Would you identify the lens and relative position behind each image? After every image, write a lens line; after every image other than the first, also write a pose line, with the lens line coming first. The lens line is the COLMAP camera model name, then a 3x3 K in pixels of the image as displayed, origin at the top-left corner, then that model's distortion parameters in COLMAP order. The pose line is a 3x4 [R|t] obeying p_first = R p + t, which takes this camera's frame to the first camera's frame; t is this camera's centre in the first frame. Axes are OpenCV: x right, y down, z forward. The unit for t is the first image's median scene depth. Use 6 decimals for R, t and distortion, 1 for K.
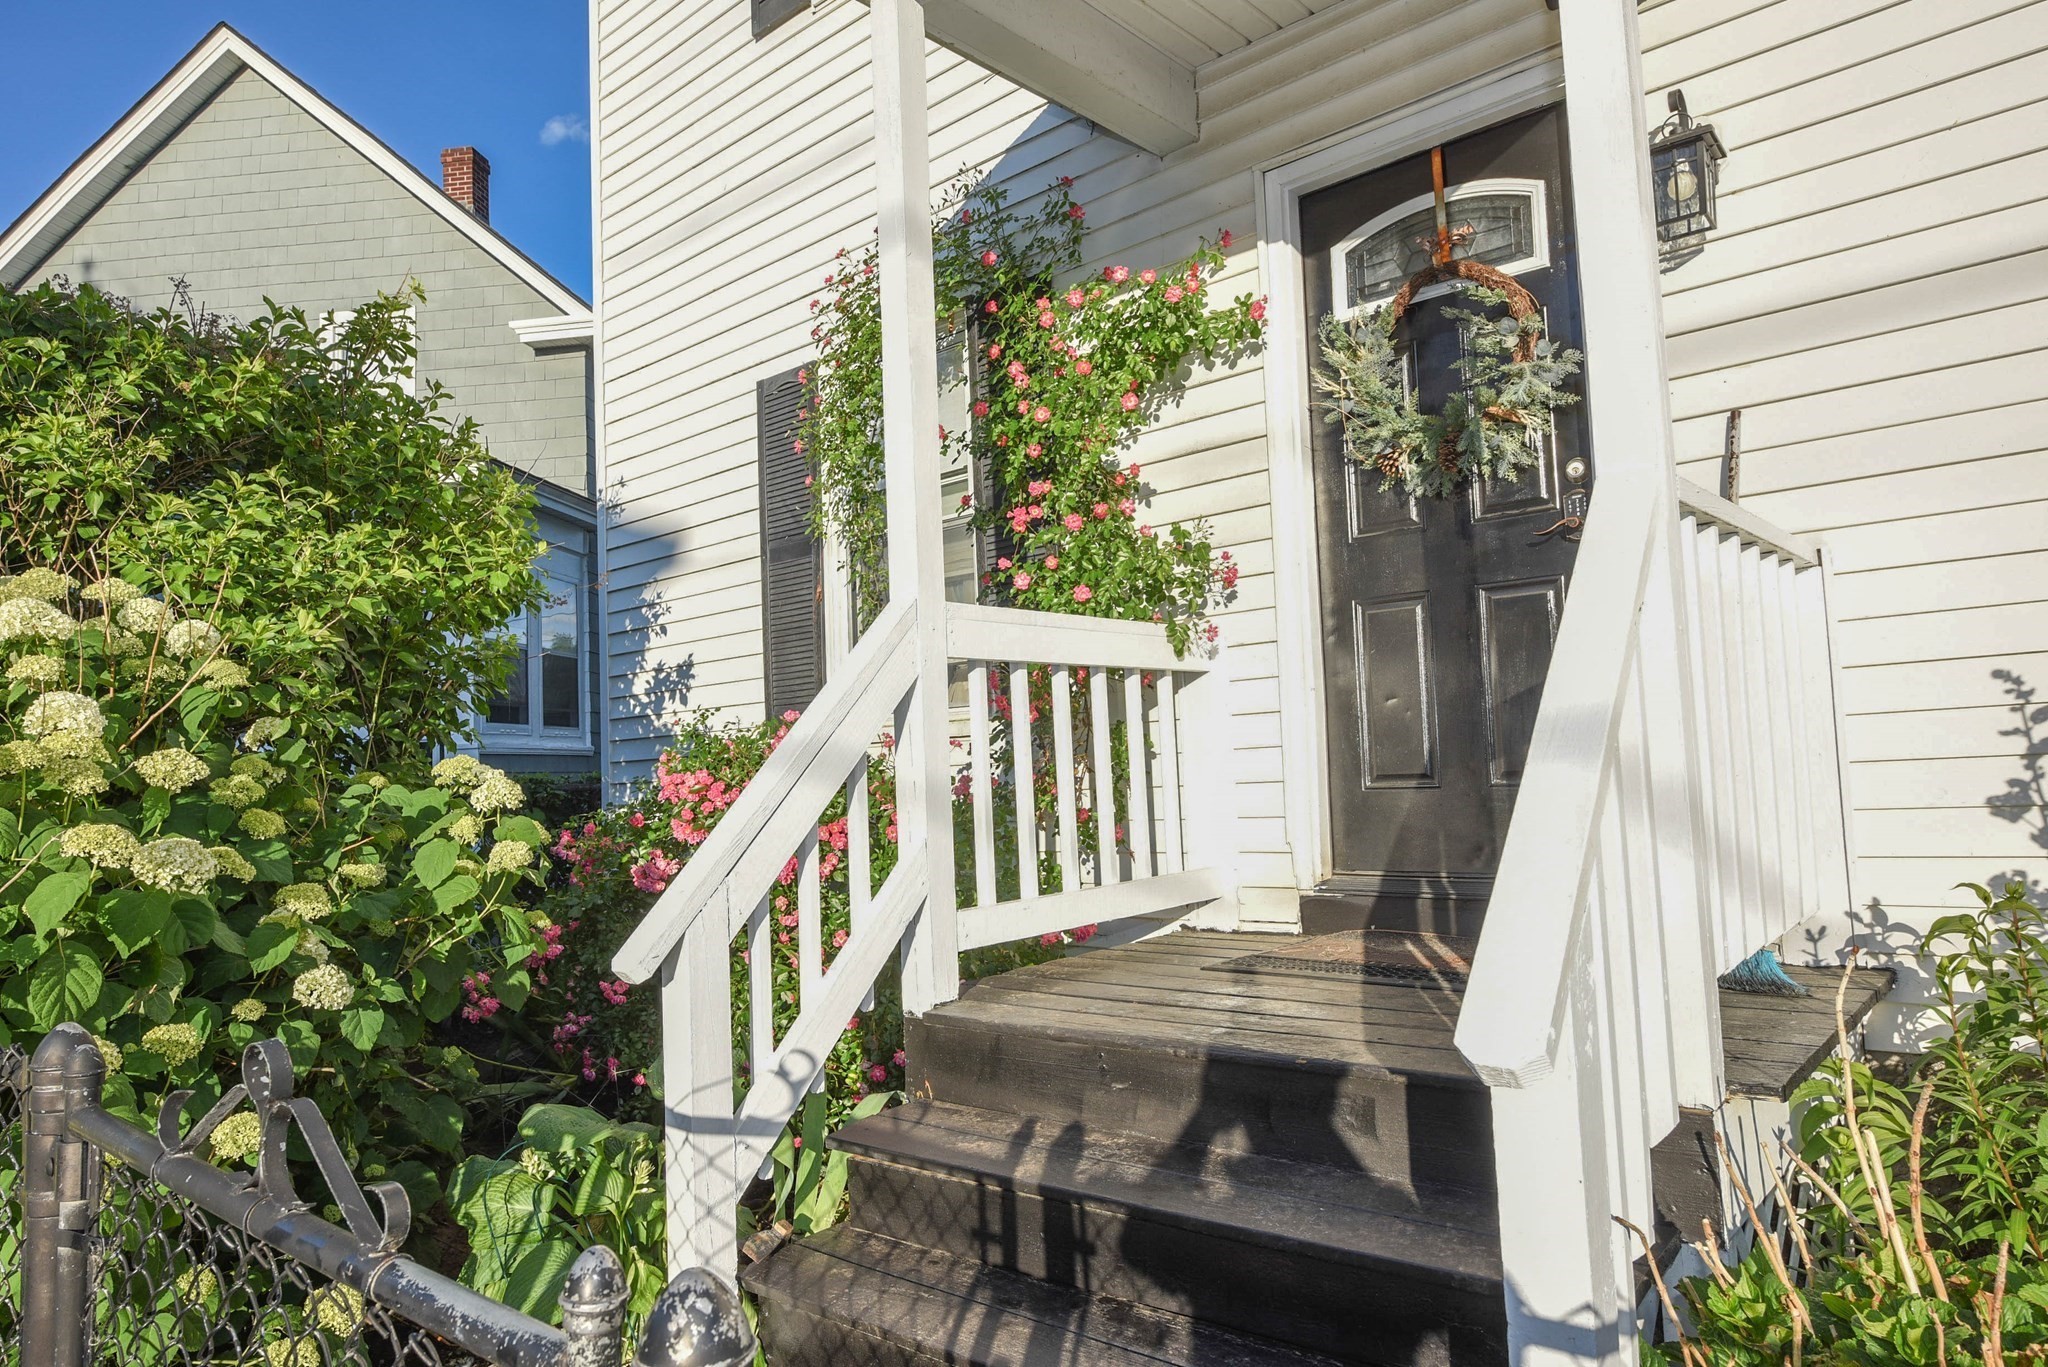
lens RADIAL K [[1276.0, 0, 1070.3], [0, 1276.0, 662.5], [0, 0, 1]] dist [-0.000042, -0.001049]
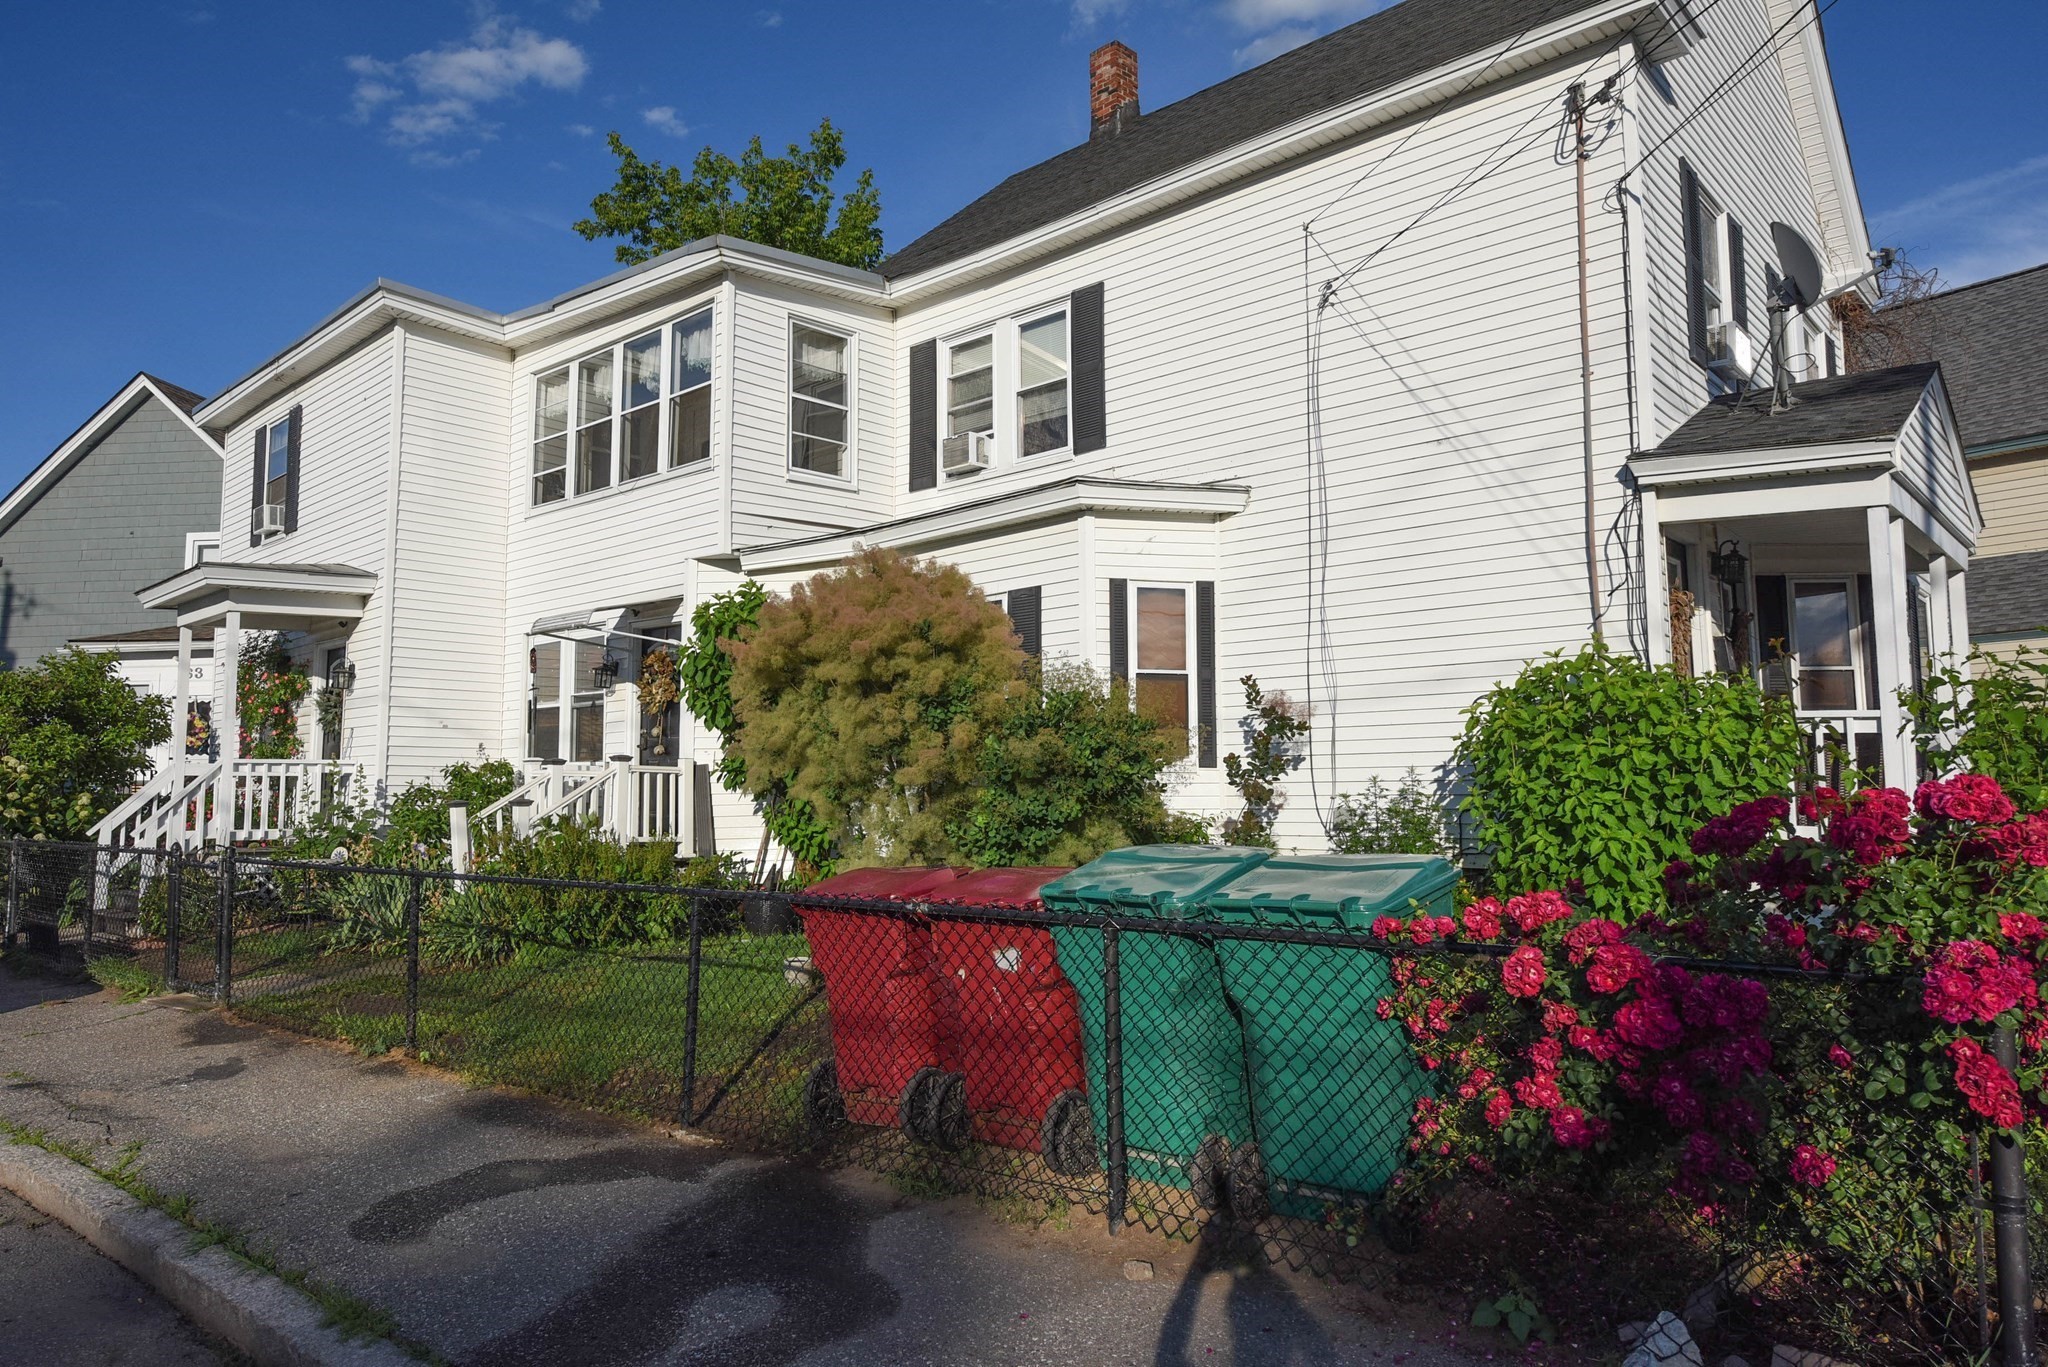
lens RADIAL K [[1326.1, 0, 1009.0], [0, 1326.1, 684.0], [0, 0, 1]] dist [-0.002548, 0.001382]
pose [[0.996905, 0.039829, -0.067783, 2.694021], [-0.040086, 0.999193, -0.002435, -0.379194], [0.067631, 0.005144, 0.997697, -3.014863]]
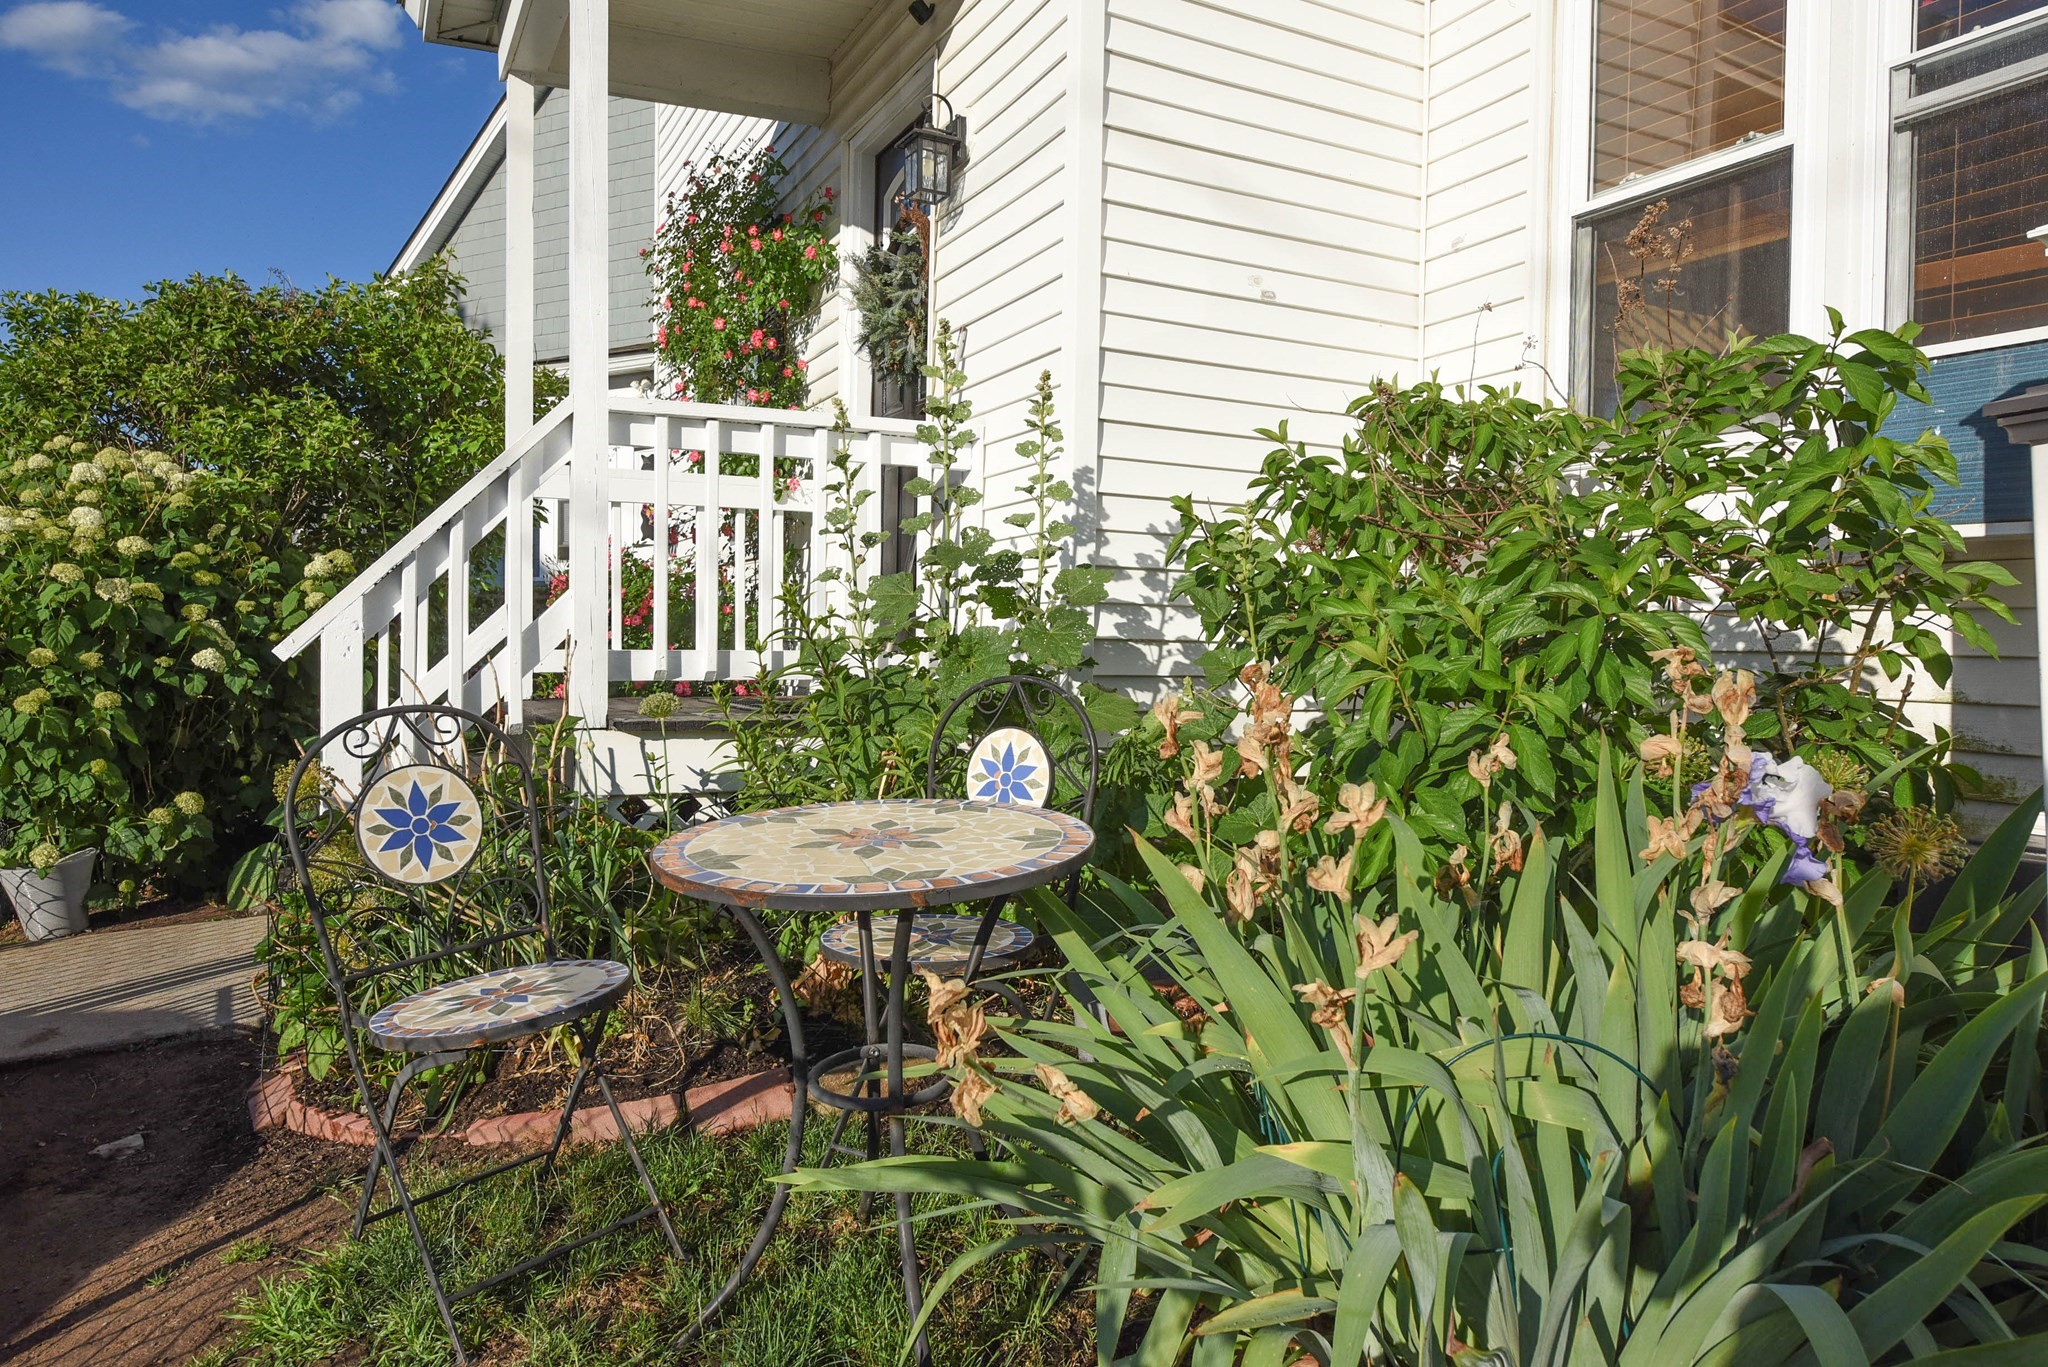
lens RADIAL K [[1326.1, 0, 1023.7], [0, 1326.1, 698.6], [0, 0, 1]] dist [-0.002548, 0.001382]
pose [[0.919150, 0.075658, -0.386575, 1.002429], [-0.022668, 0.989914, 0.139844, -0.004579], [0.393256, -0.119774, 0.911594, -0.296785]]
